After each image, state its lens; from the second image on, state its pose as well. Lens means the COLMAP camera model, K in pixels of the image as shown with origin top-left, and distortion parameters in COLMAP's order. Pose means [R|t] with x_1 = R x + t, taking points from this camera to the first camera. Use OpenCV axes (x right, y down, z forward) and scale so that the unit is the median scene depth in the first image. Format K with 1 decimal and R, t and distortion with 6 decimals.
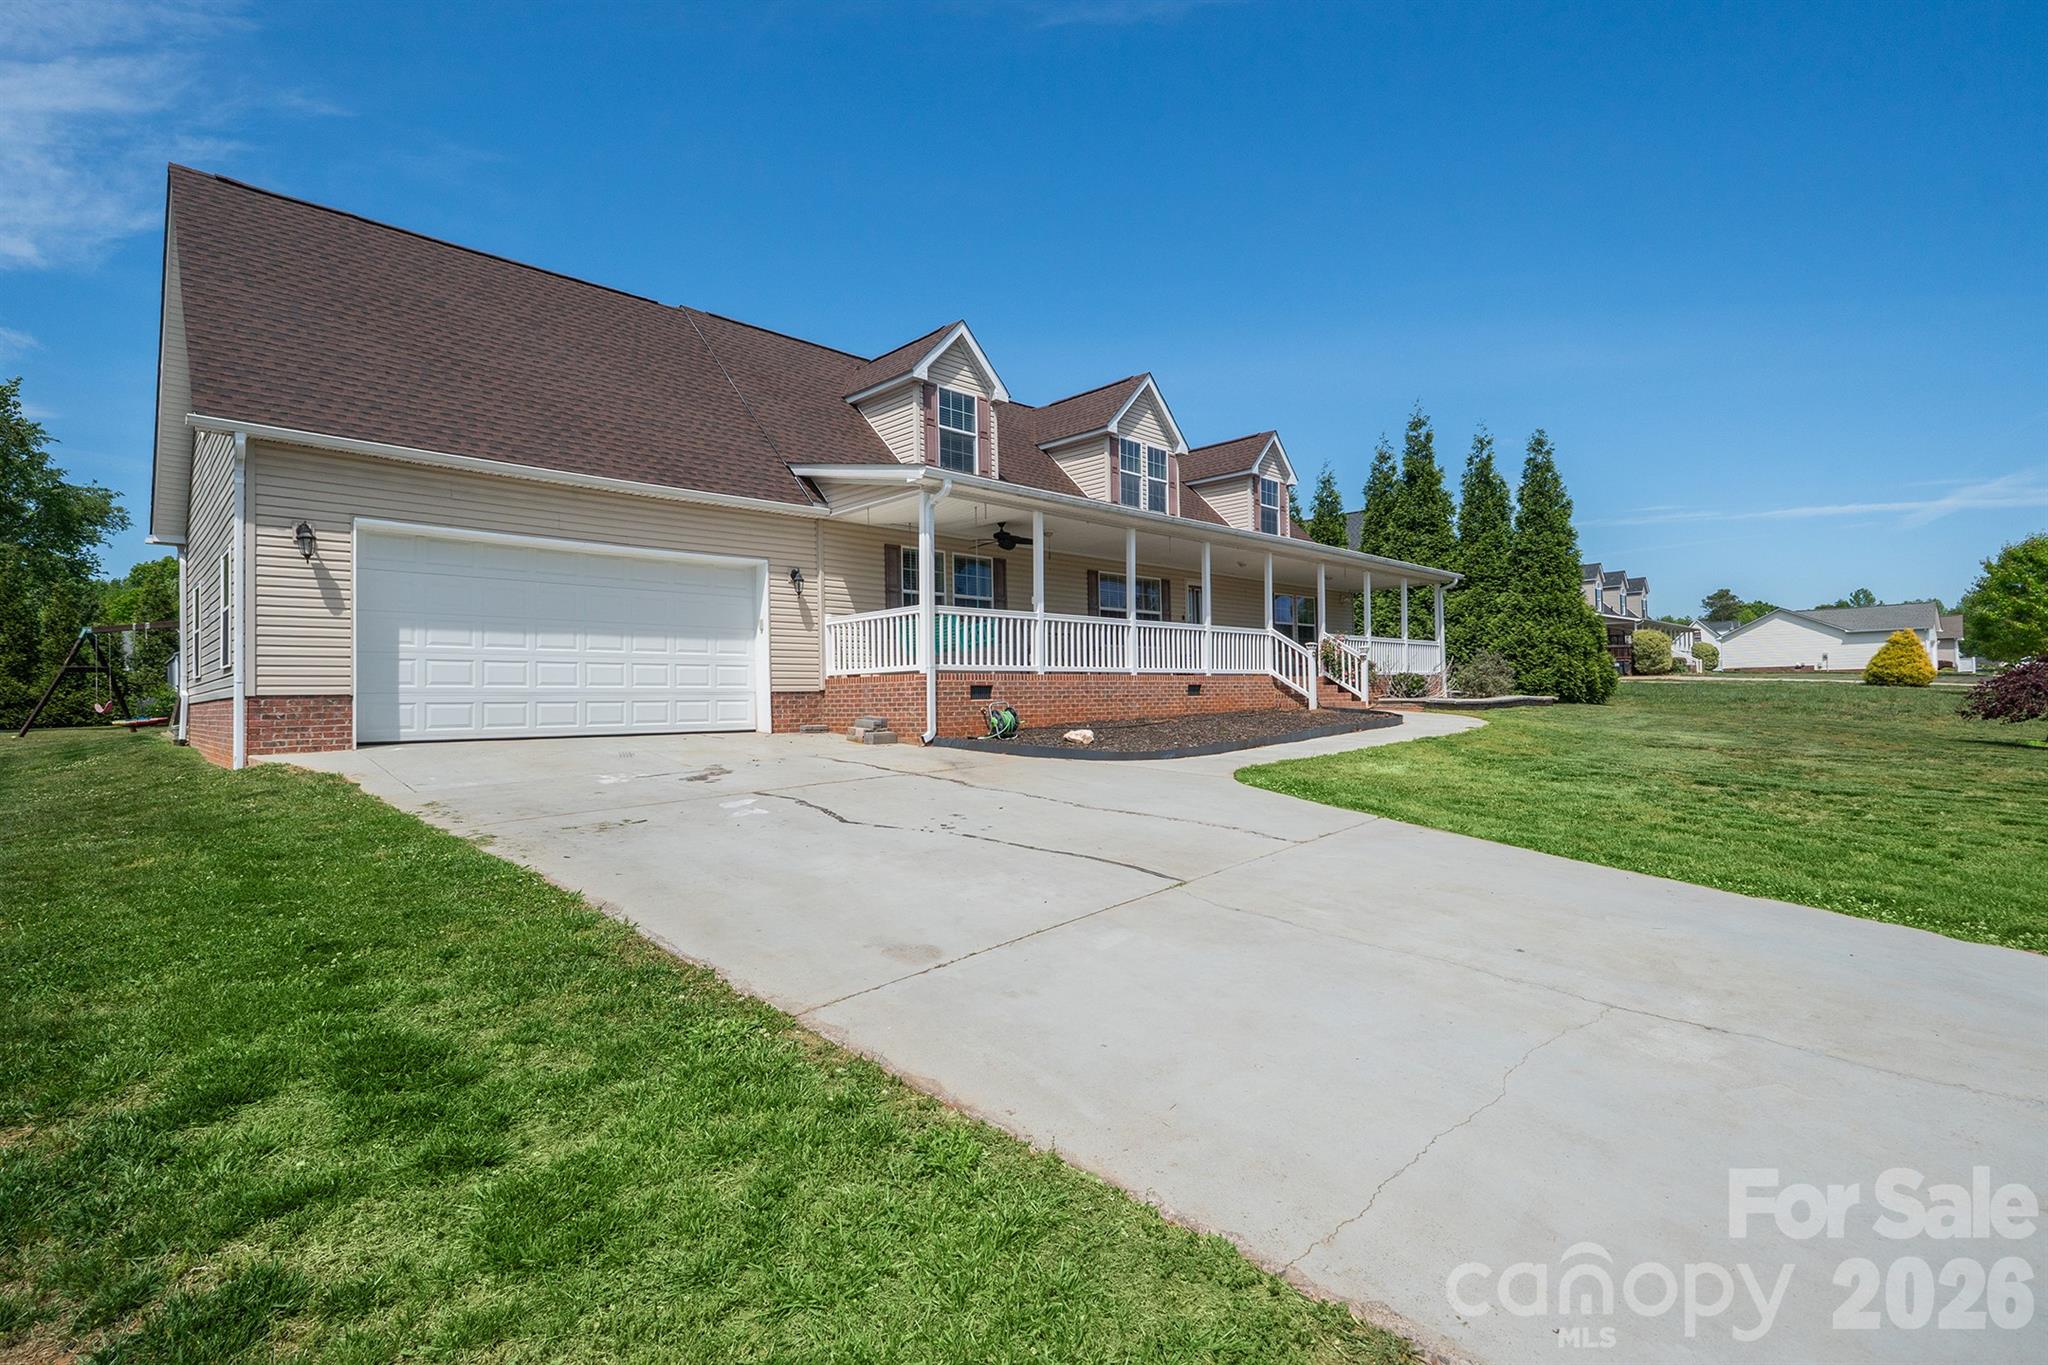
lens RADIAL K [[943.6, 0, 1034.0], [0, 943.6, 677.6], [0, 0, 1]] dist [-0.001988, -0.000002]
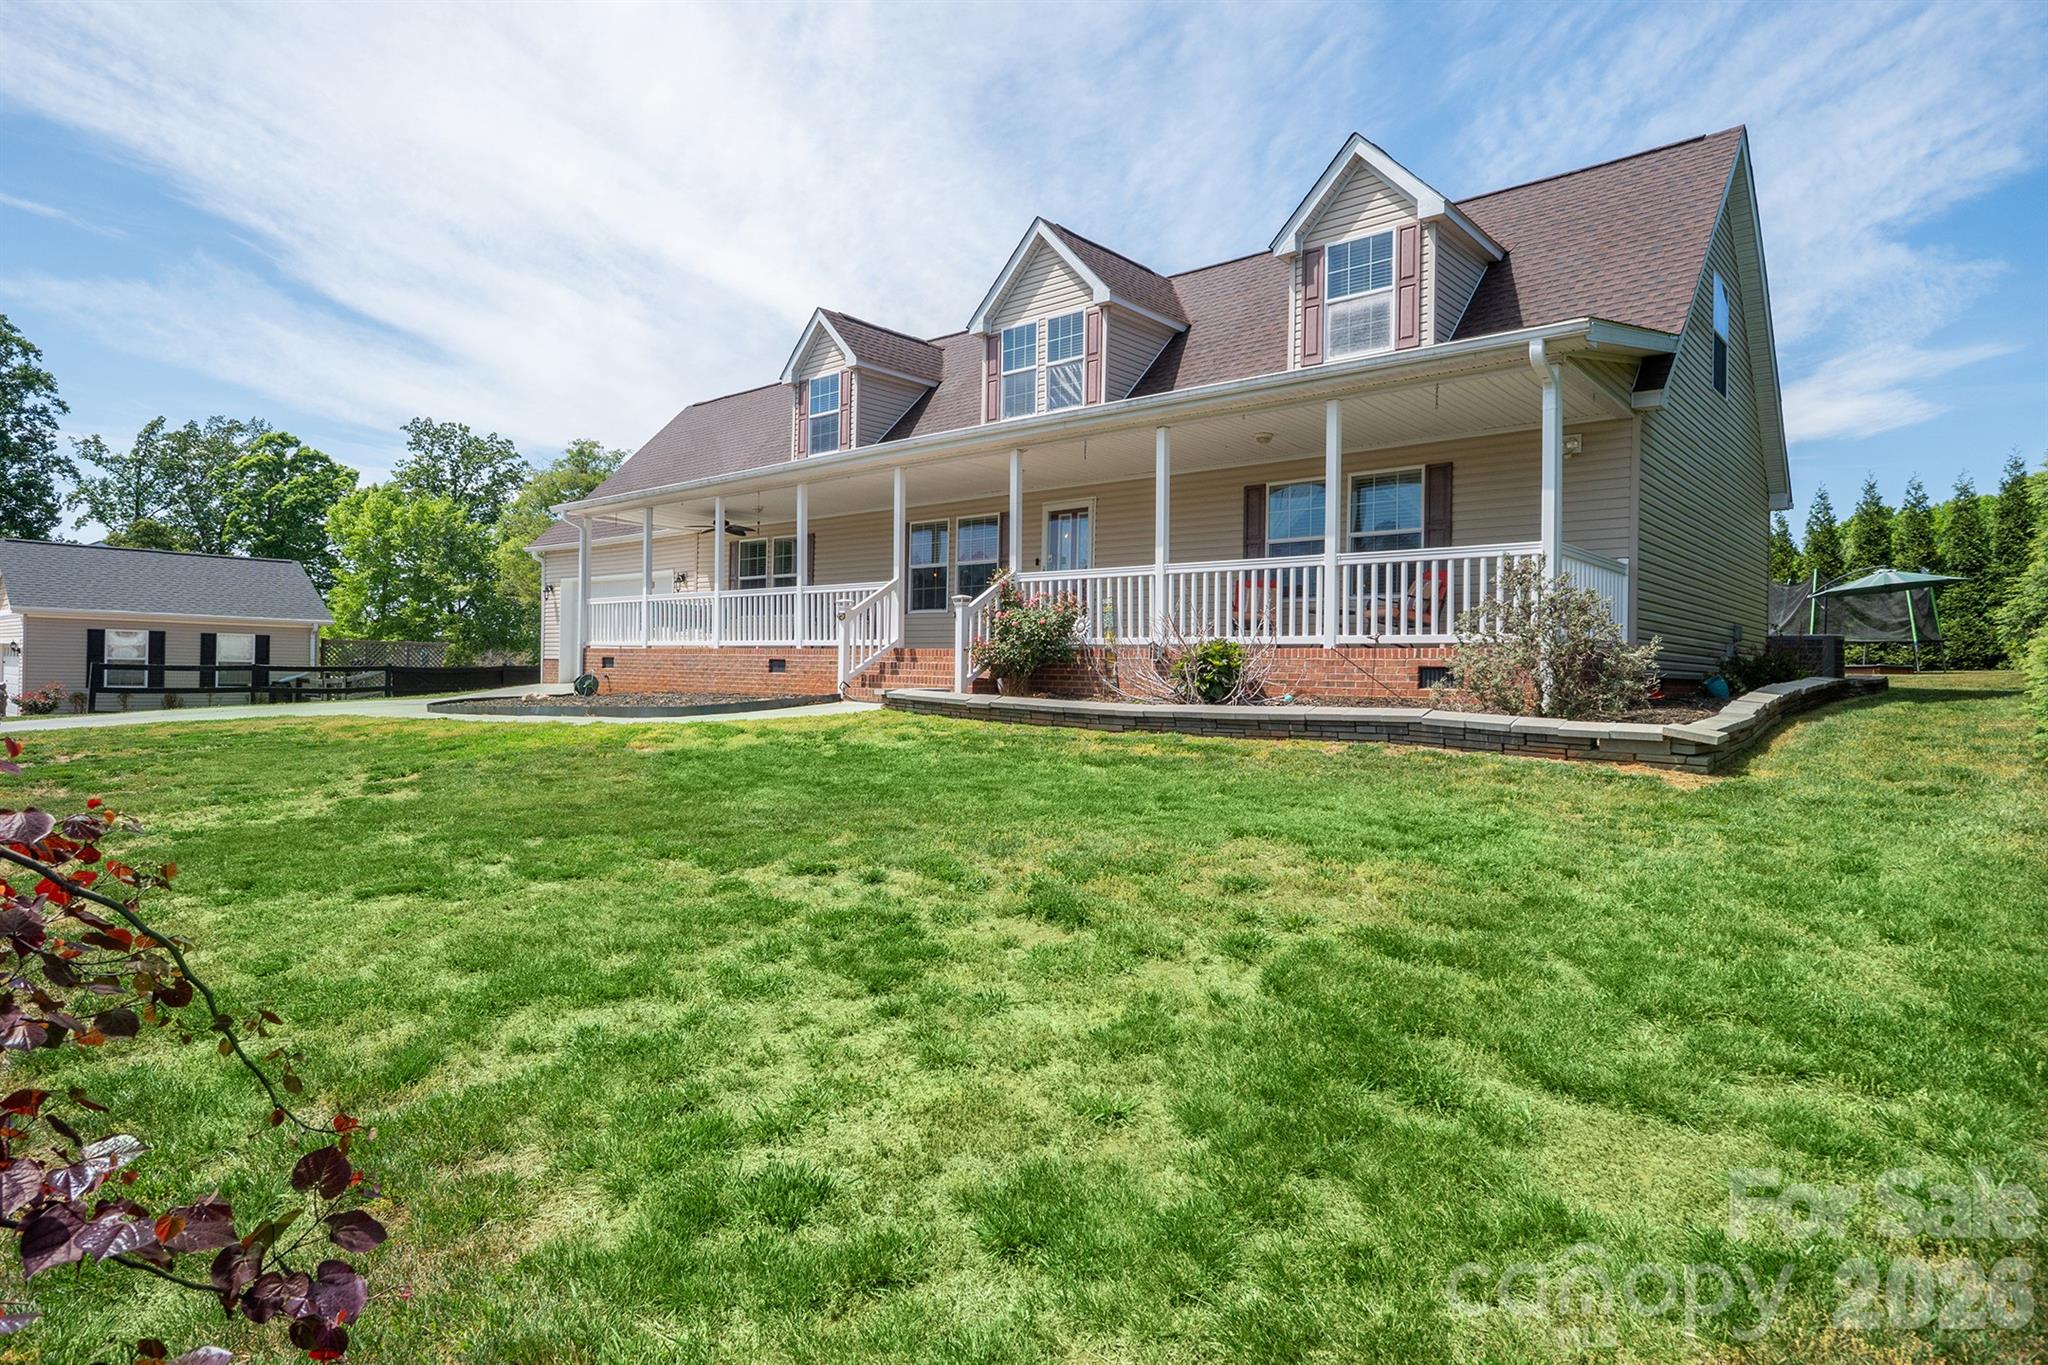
lens RADIAL K [[1109.4, 0, 1036.7], [0, 1109.4, 687.0], [0, 0, 1]] dist [-0.001182, -0.002782]
pose [[0.068039, 0.029557, -0.997245, 0.955227], [-0.004987, 0.999559, 0.029286, 0.001478], [0.997670, 0.002981, 0.068157, 0.947347]]
